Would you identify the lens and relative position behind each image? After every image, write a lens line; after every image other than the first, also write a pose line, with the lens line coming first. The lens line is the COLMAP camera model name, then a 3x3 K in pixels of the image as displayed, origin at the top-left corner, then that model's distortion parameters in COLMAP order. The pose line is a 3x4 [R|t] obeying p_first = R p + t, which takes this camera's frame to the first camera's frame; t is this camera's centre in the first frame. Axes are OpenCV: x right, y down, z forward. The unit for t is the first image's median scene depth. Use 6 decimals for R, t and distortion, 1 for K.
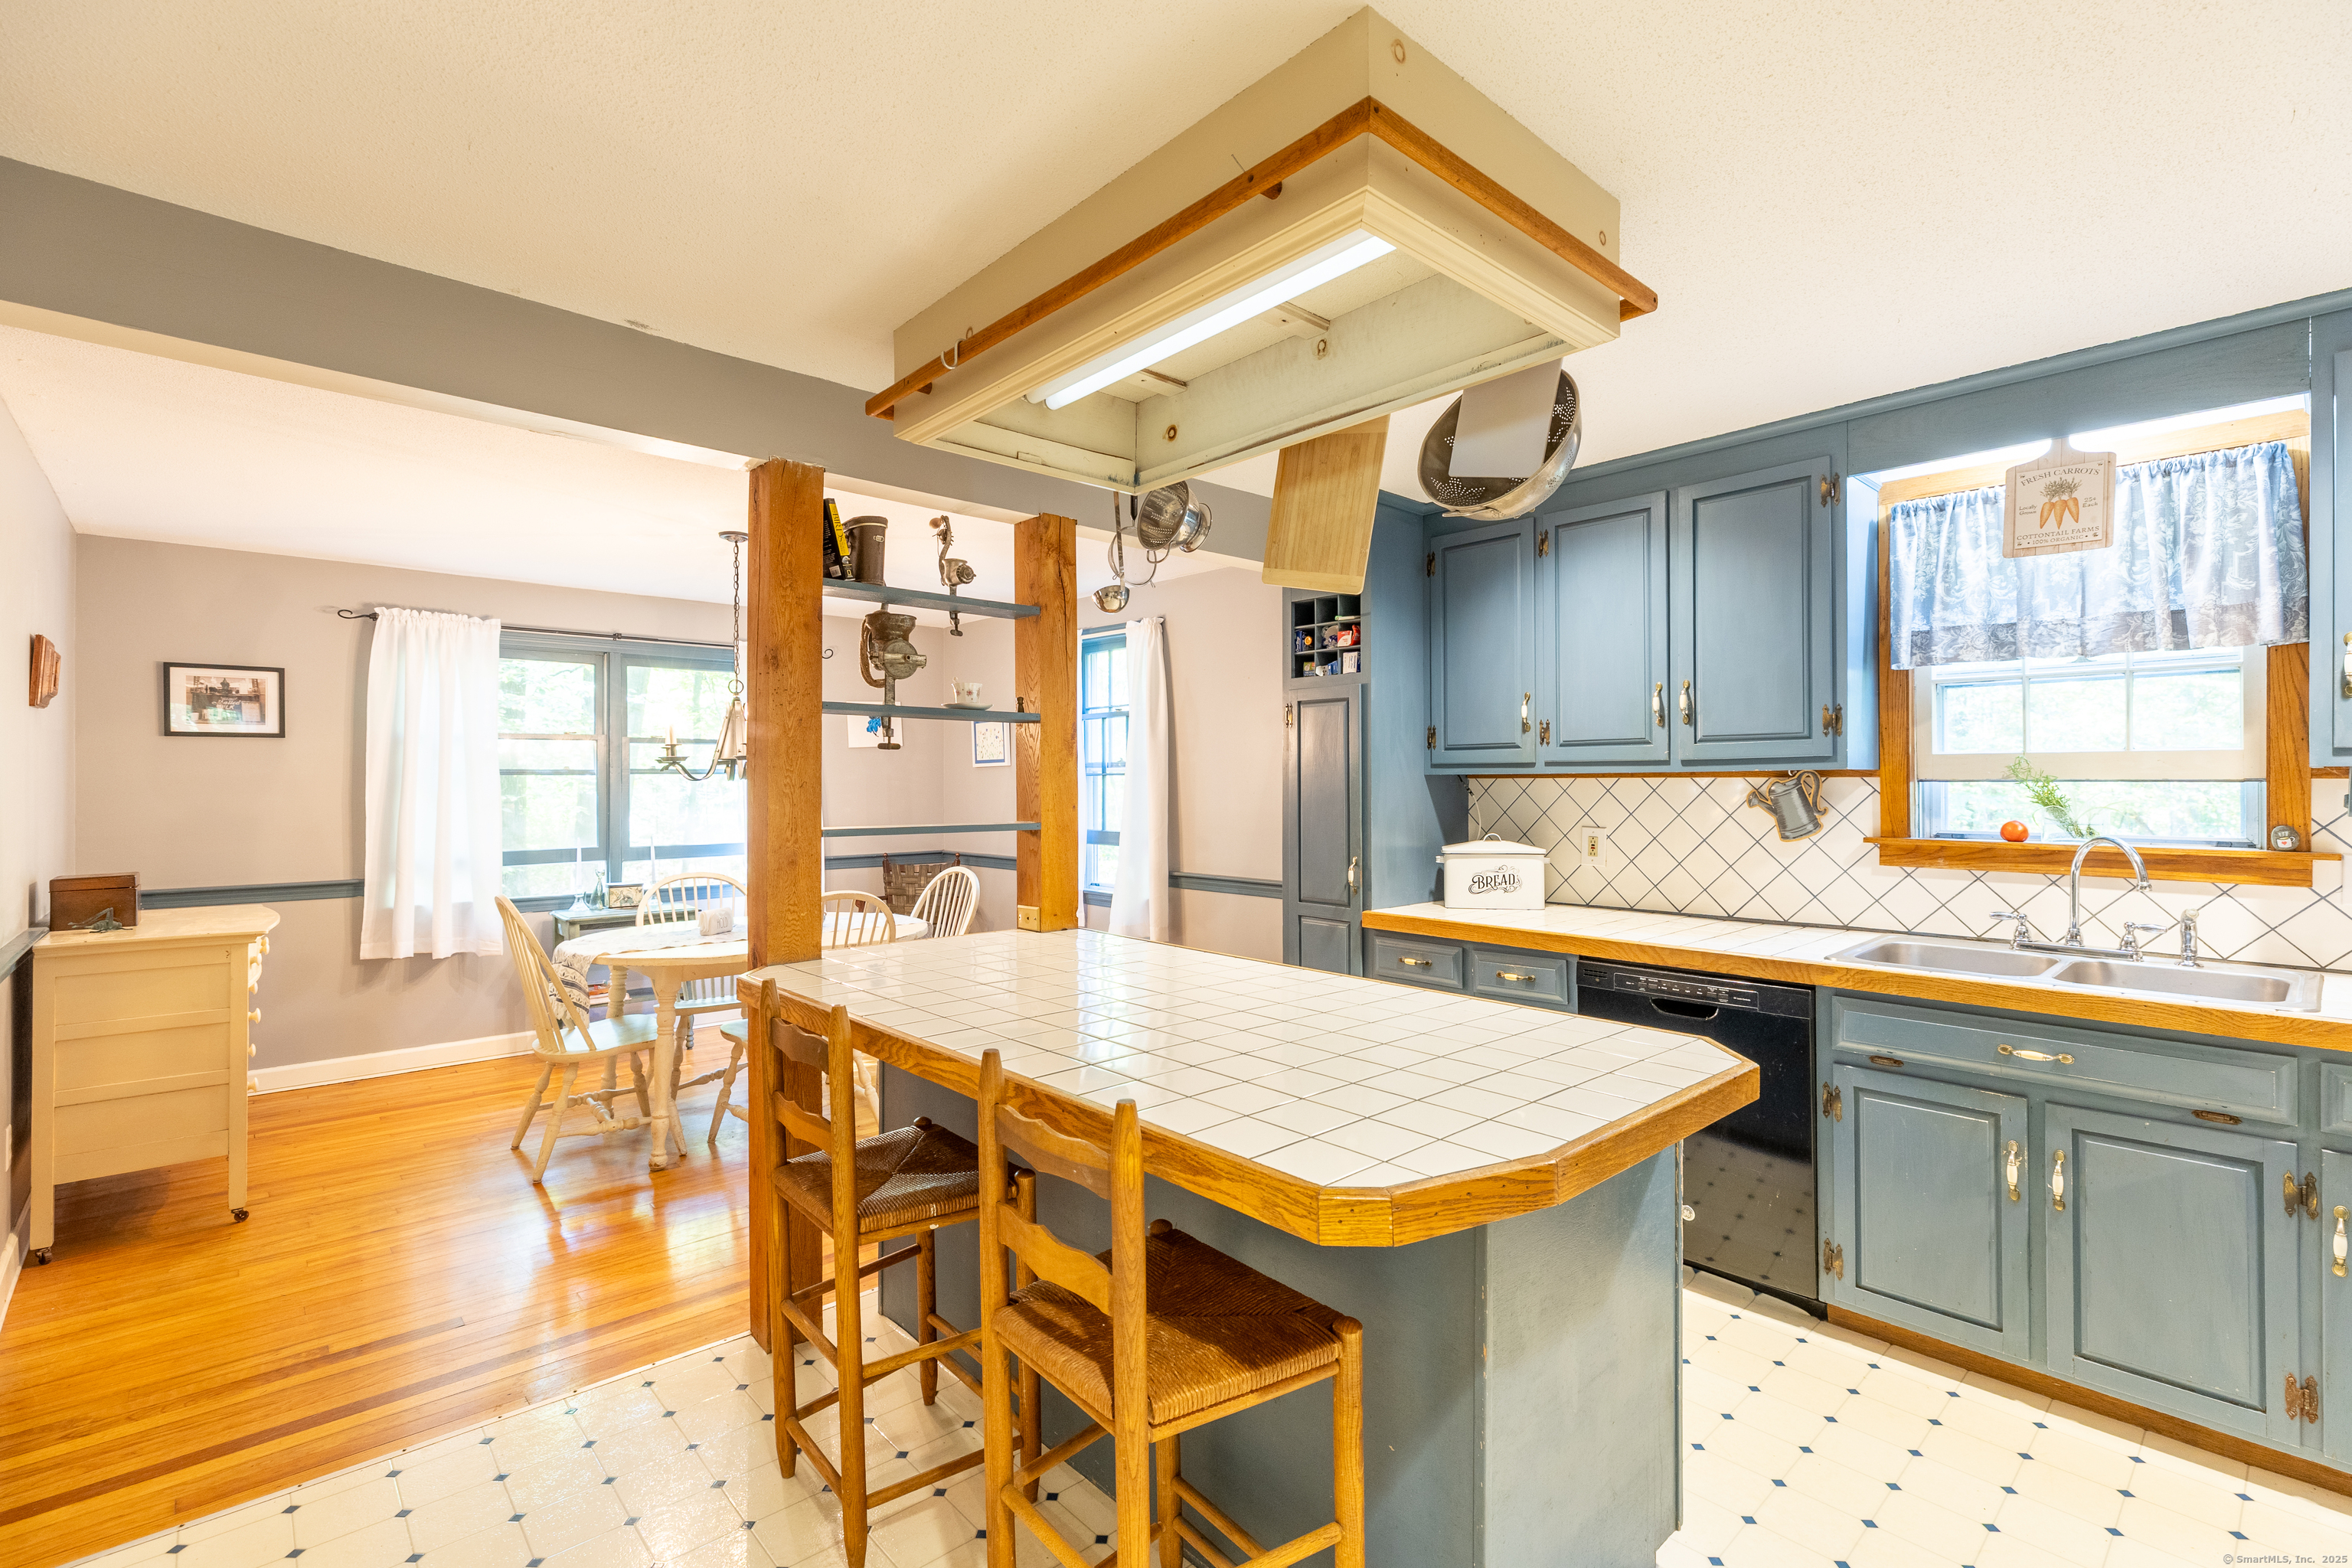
lens RADIAL K [[1069.2, 0, 1167.4], [0, 1069.2, 781.8], [0, 0, 1]] dist [0.004416, -0.000927]
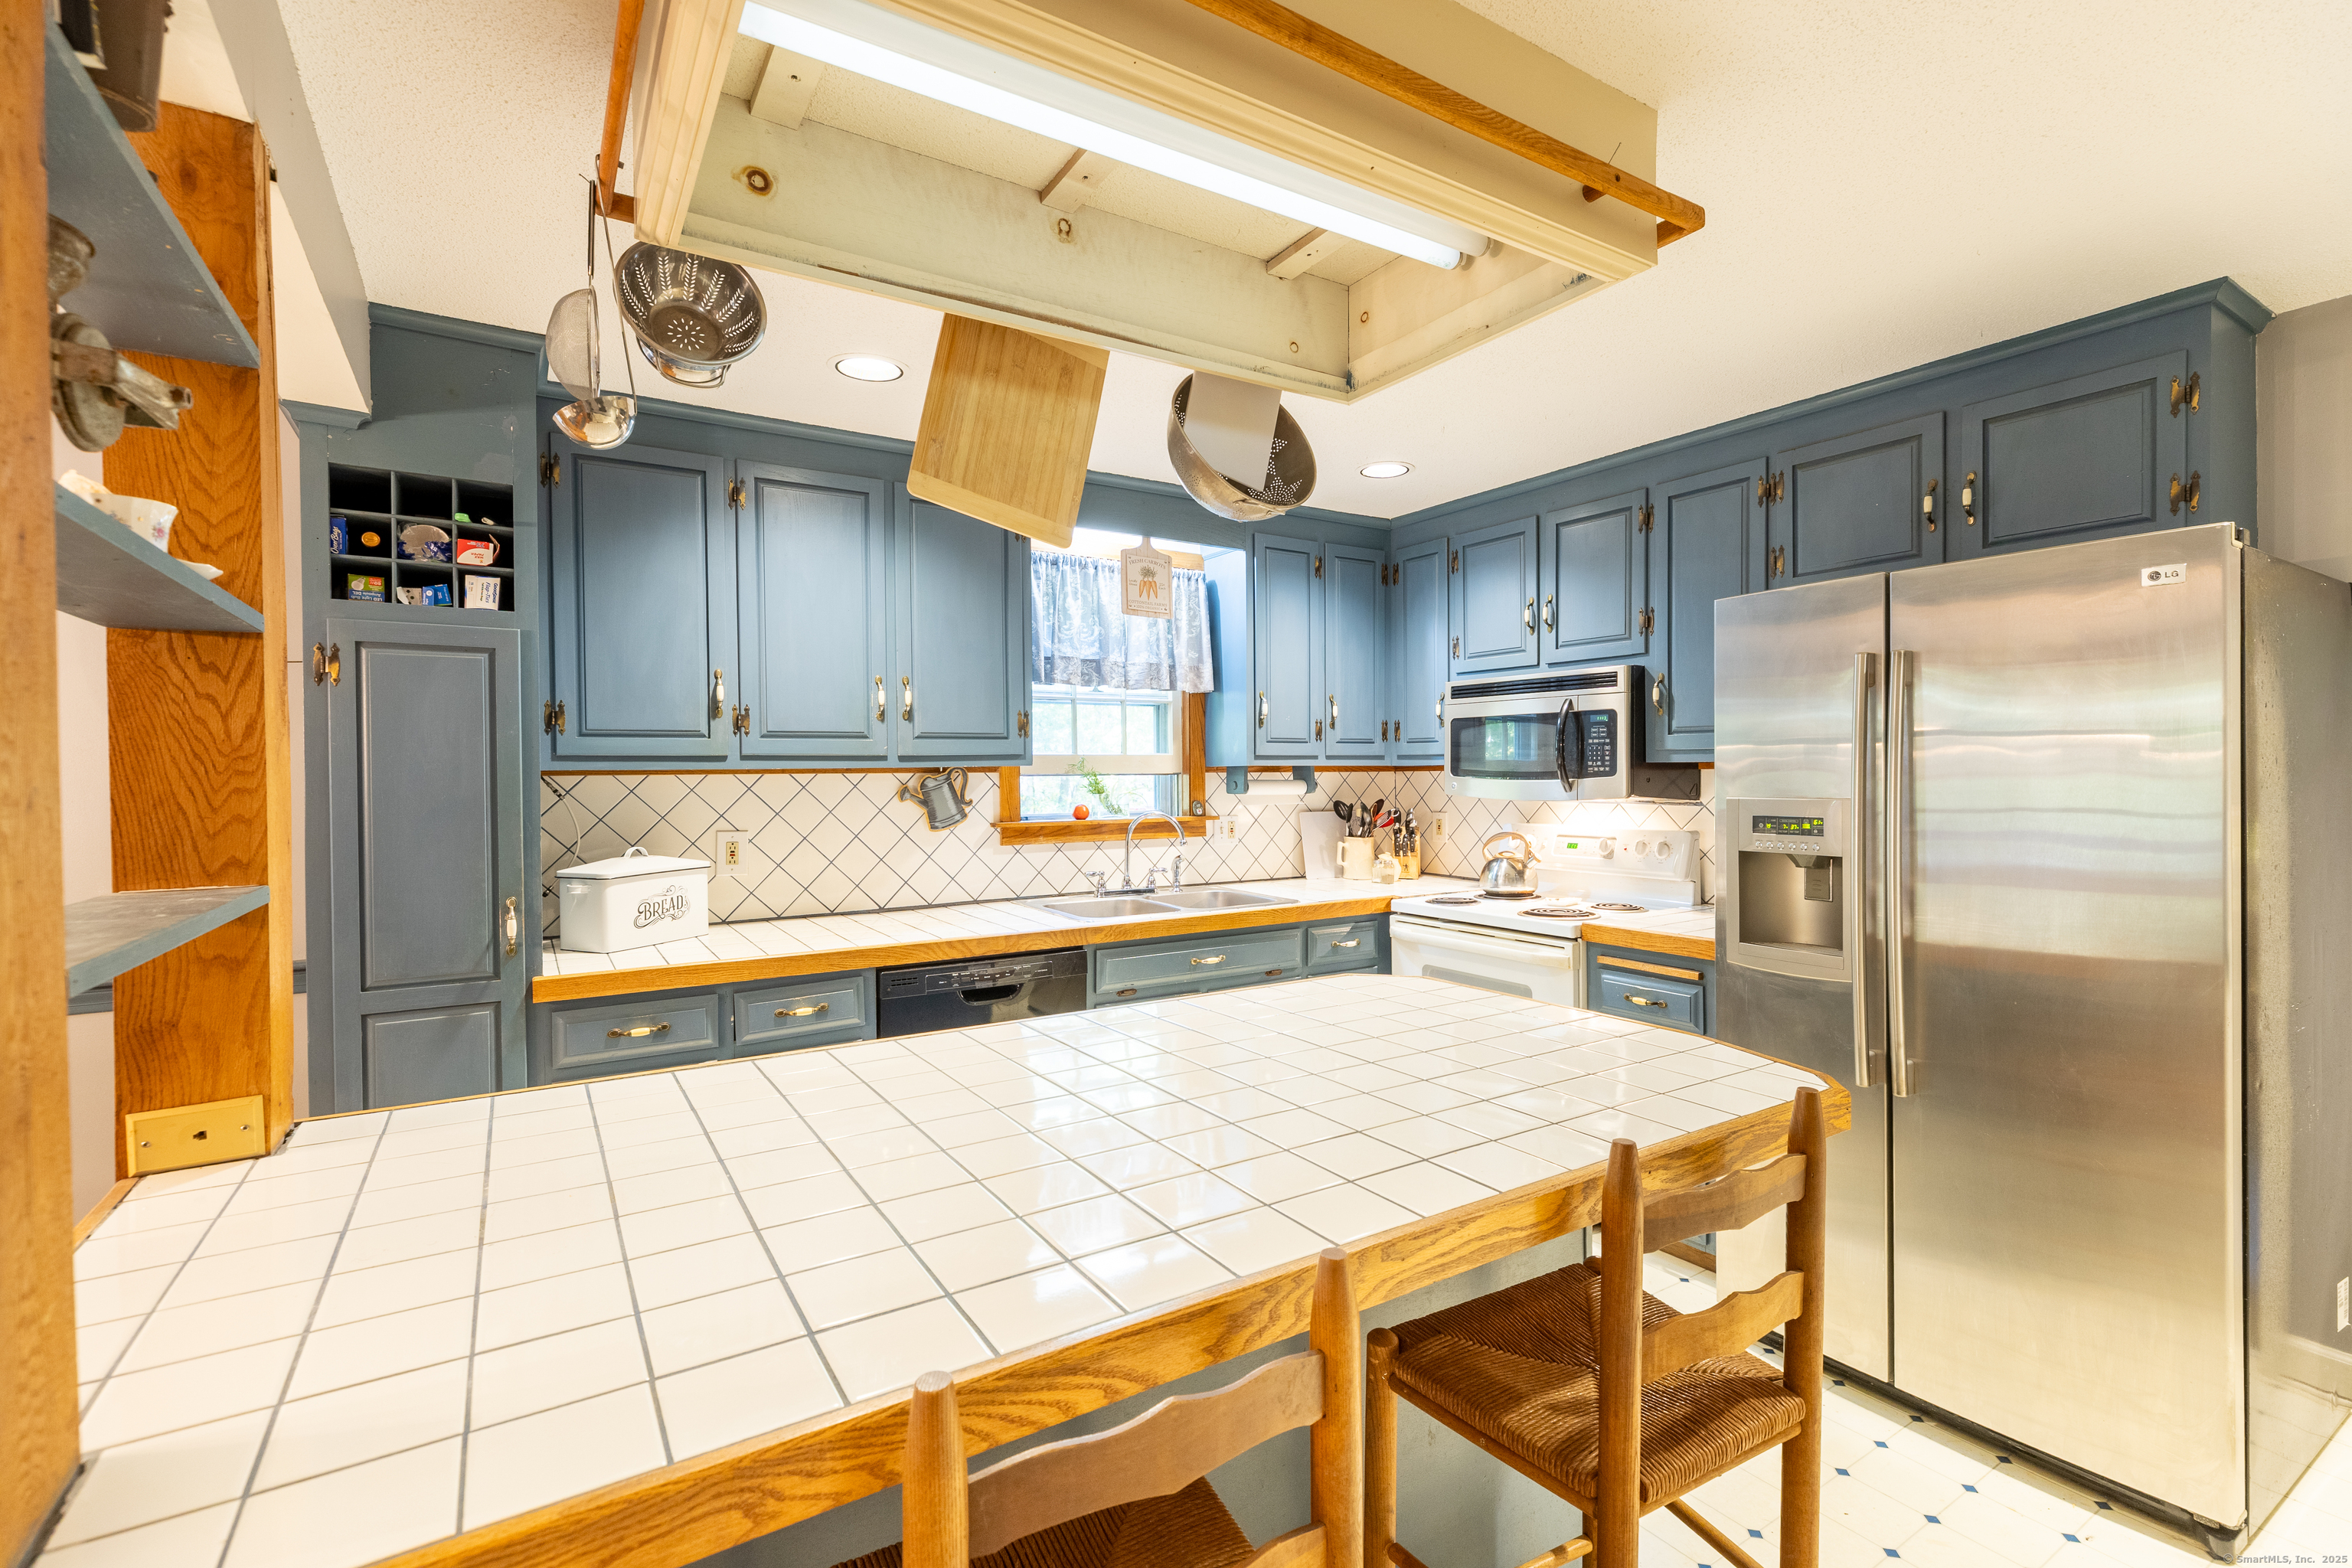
lens RADIAL K [[1069.2, 0, 1166.4], [0, 1069.2, 780.7], [0, 0, 1]] dist [0.004416, -0.000927]
pose [[0.150342, -0.008206, 0.988600, -0.496440], [0.007997, 0.999943, 0.007084, -0.002232], [-0.988602, 0.006841, 0.150400, 0.637150]]
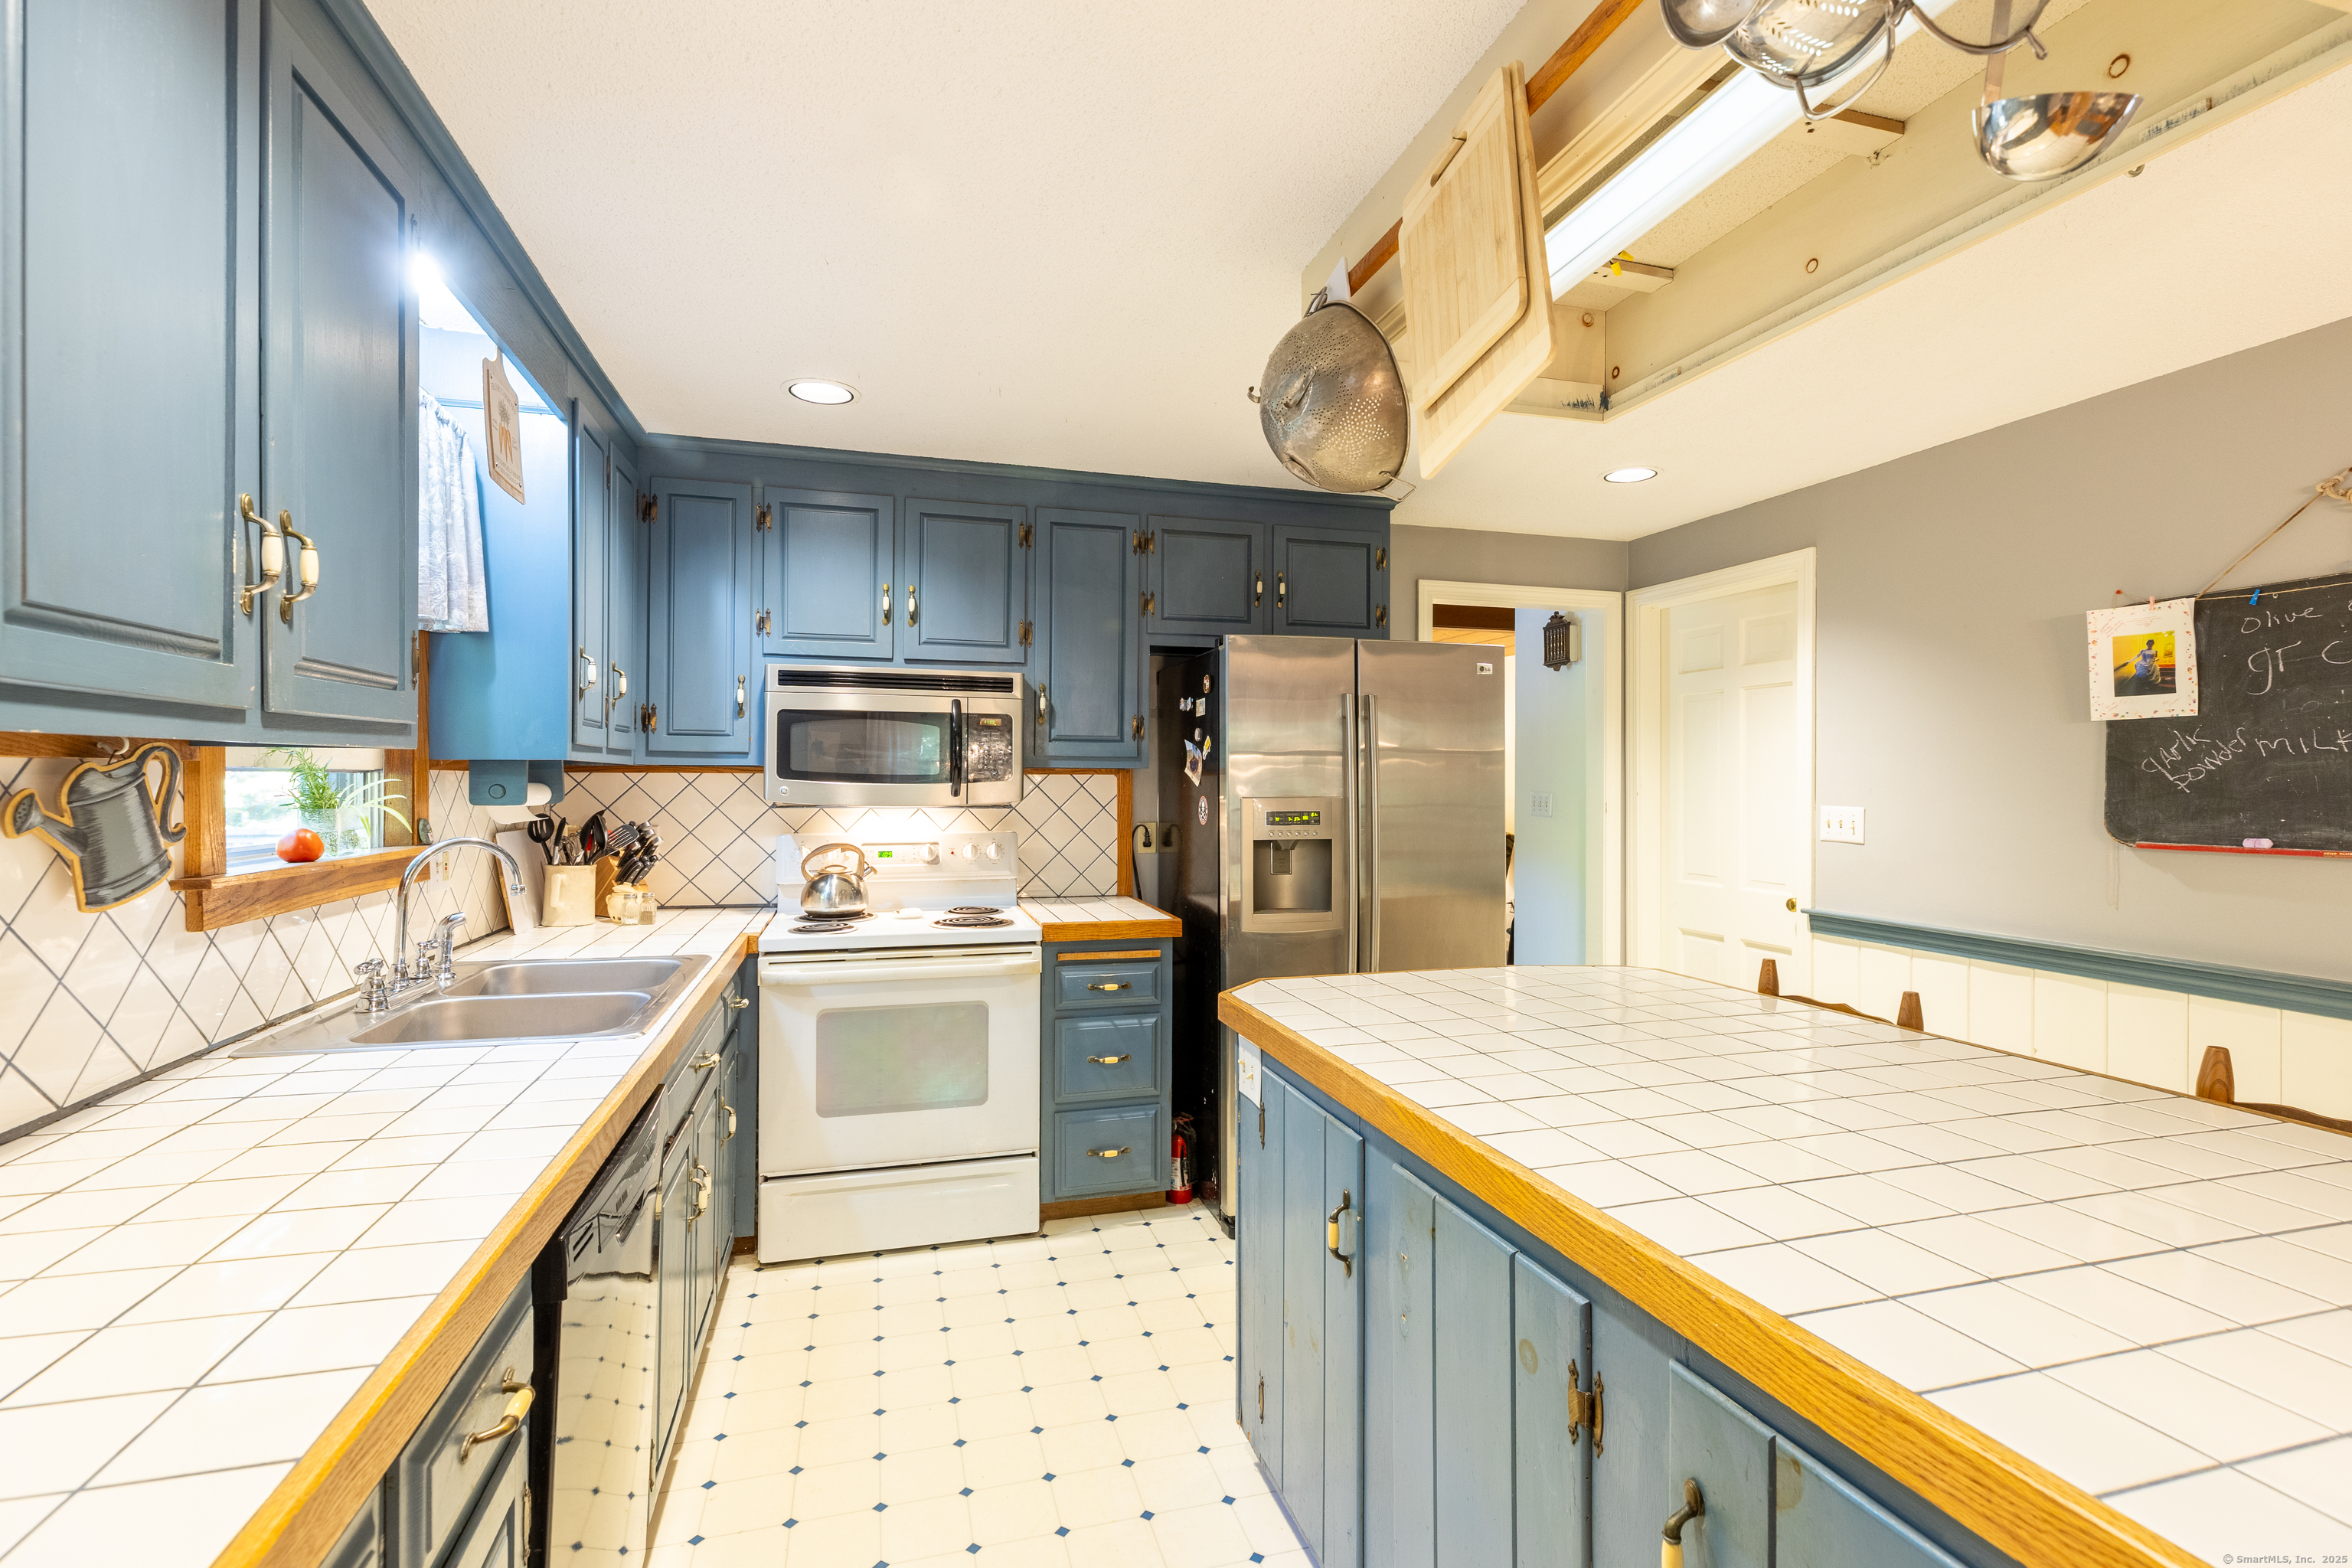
lens RADIAL K [[1069.2, 0, 1208.6], [0, 1069.2, 779.6], [0, 0, 1]] dist [0.004416, -0.000927]
pose [[-0.912881, -0.002957, 0.408214, 0.006882], [-0.002845, 0.999996, 0.000881, 0.002336], [-0.408215, -0.000357, -0.912886, 1.279113]]
